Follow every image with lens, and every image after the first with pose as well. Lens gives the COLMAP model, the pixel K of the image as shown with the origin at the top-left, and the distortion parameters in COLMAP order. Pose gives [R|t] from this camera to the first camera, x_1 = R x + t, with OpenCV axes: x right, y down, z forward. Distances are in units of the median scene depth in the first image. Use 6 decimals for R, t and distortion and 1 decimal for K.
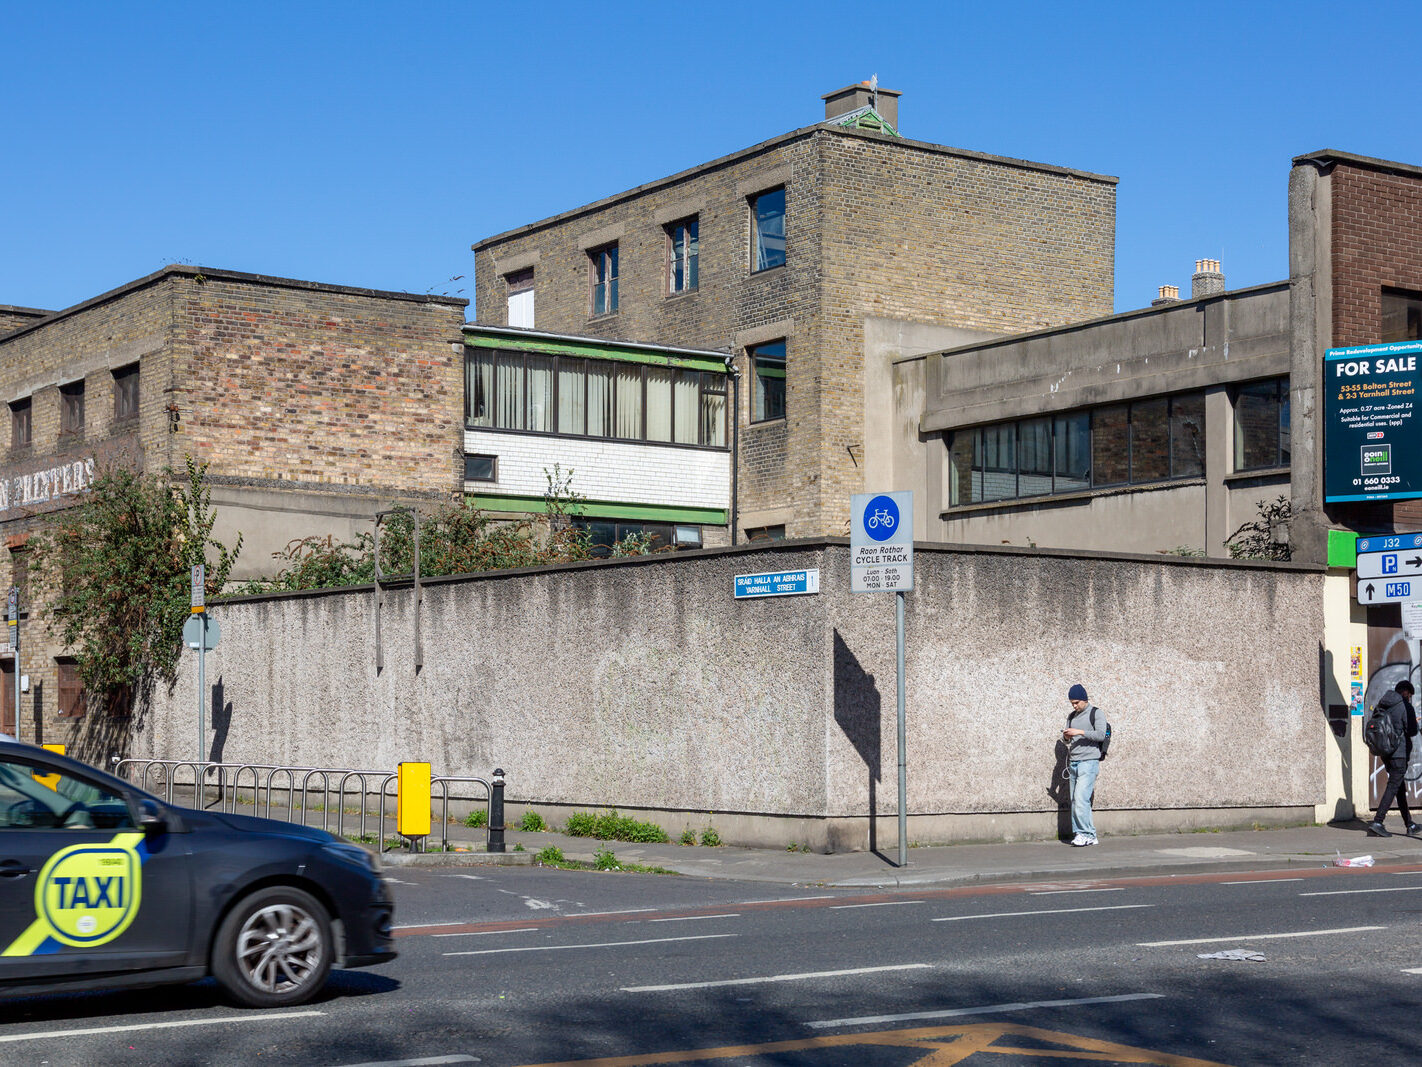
lens RADIAL K [[2428.9, 0, 702.7], [0, 2428.9, 641.9], [0, 0, 1]] dist [0.008960, 0.247156]
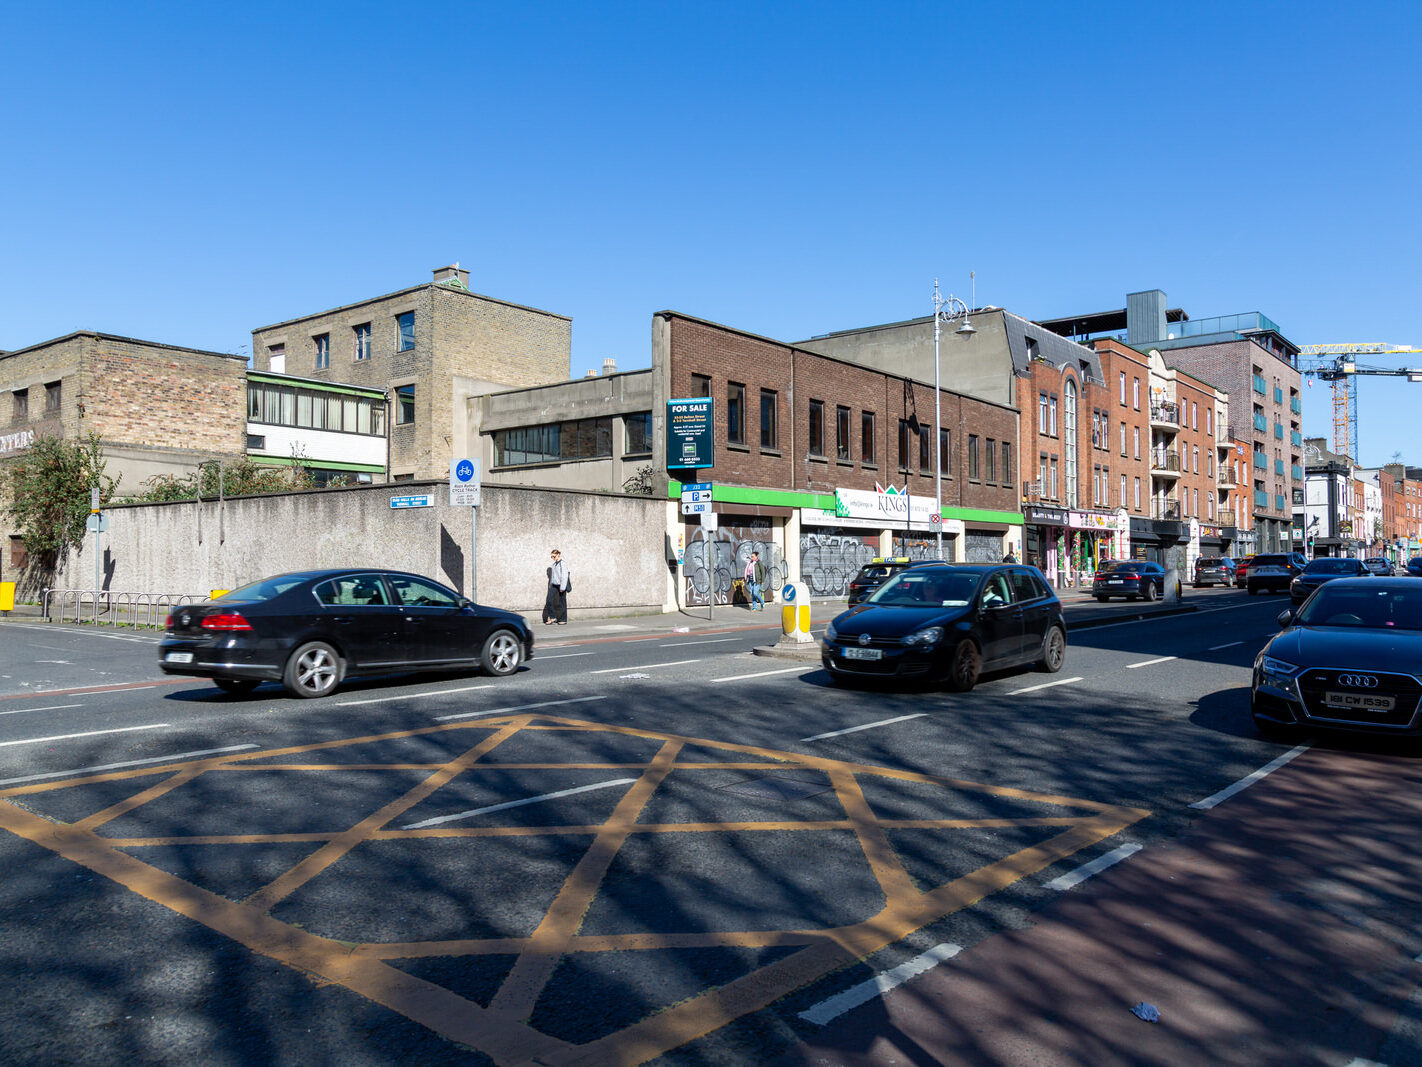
lens RADIAL K [[1108.7, 0, 711.0], [0, 1108.7, 533.5], [0, 0, 1]] dist [0.020380, 0.013208]
pose [[0.955635, 0.005306, 0.294507, -0.003148], [-0.006006, 0.999981, 0.001472, 0.000268], [-0.294493, -0.003176, 0.955648, 0.015511]]
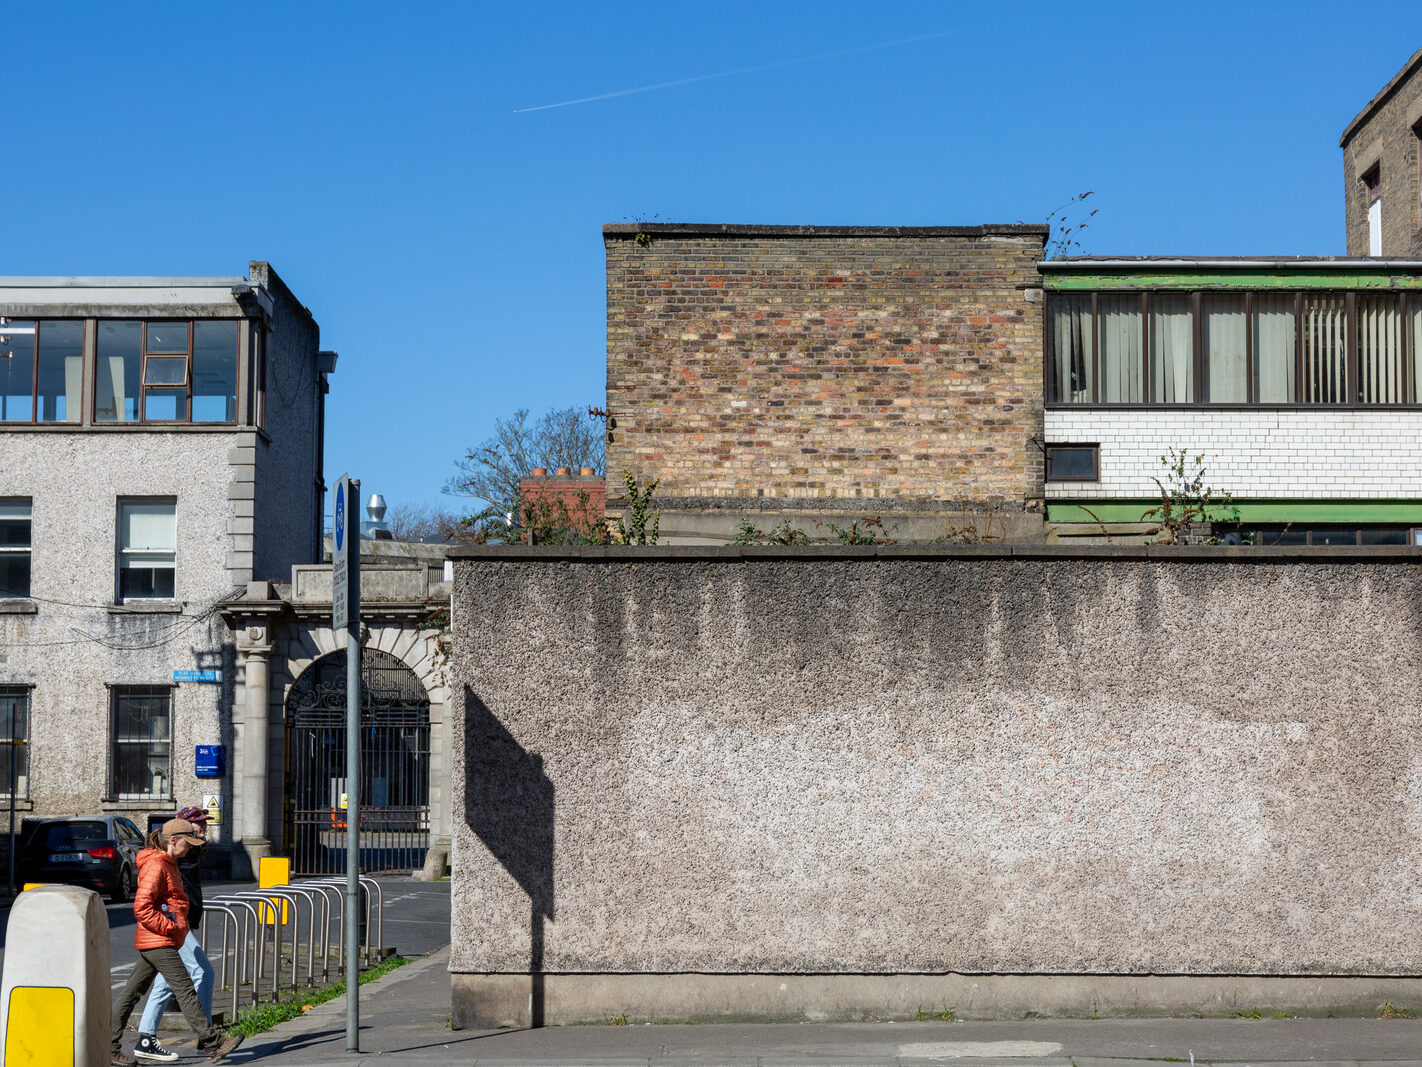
lens RADIAL K [[3224.3, 0, 711.0], [0, 3224.3, 533.5], [0, 0, 1]] dist [0.002728, 0.396008]
pose [[0.816653, -0.053499, -0.574644, 0.399862], [0.019785, 0.997704, -0.064768, 0.007413], [0.576790, 0.041524, 0.815837, 0.210331]]
